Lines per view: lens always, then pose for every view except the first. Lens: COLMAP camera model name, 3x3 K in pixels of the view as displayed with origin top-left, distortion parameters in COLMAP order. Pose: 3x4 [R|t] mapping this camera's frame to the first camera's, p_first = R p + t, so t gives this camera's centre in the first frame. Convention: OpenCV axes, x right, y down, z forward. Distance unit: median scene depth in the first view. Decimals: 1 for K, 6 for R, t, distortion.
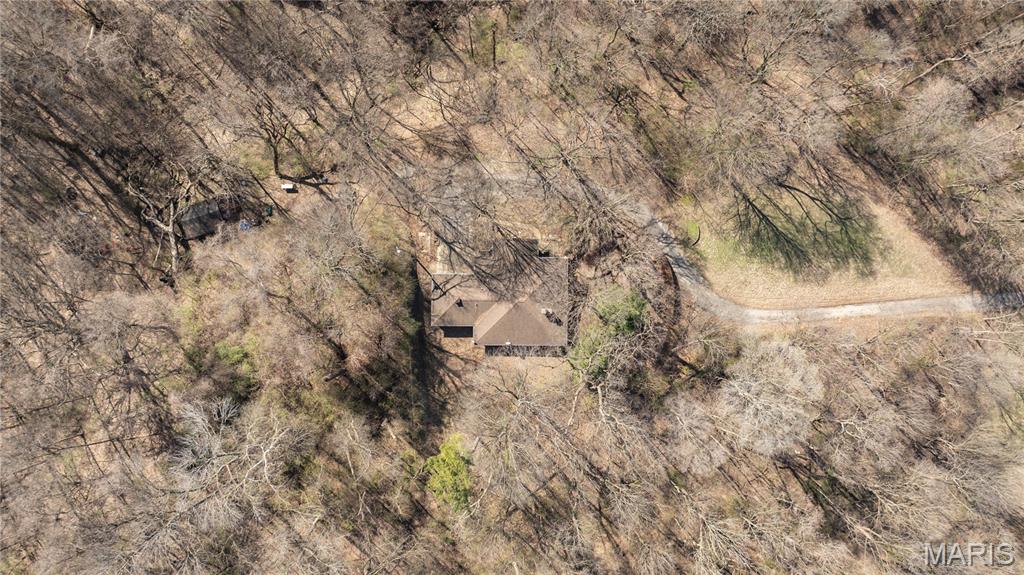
lens RADIAL K [[717.0, 0, 511.1], [0, 717.0, 288.7], [0, 0, 1]] dist [-0.025527, 0.017040]
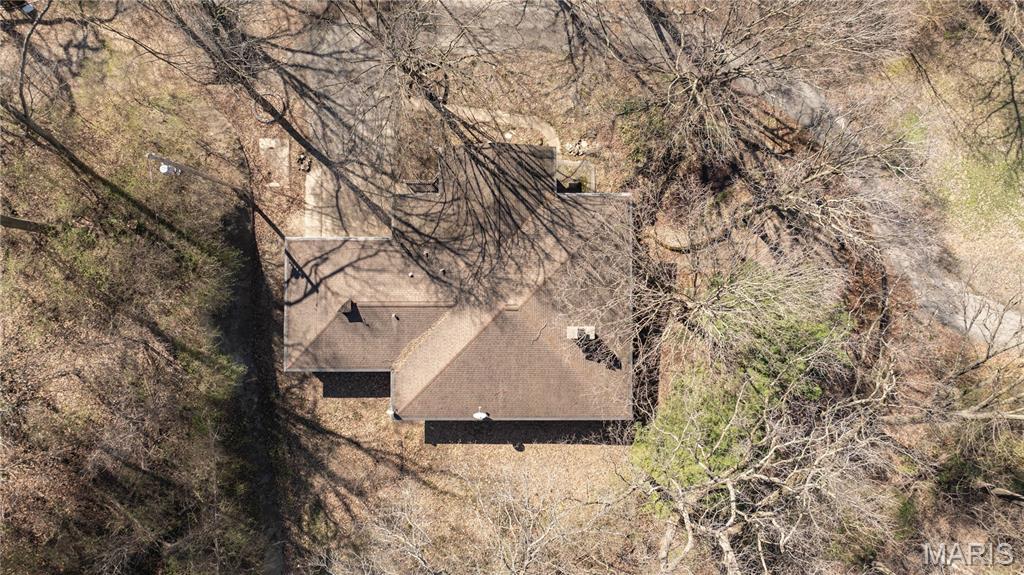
lens RADIAL K [[717.0, 0, 512.9], [0, 717.0, 287.3], [0, 0, 1]] dist [-0.025527, 0.017040]
pose [[0.999958, -0.008123, 0.004345, 0.012157], [0.008156, 0.999938, -0.007613, 0.010062], [-0.004283, 0.007648, 0.999962, 0.602499]]
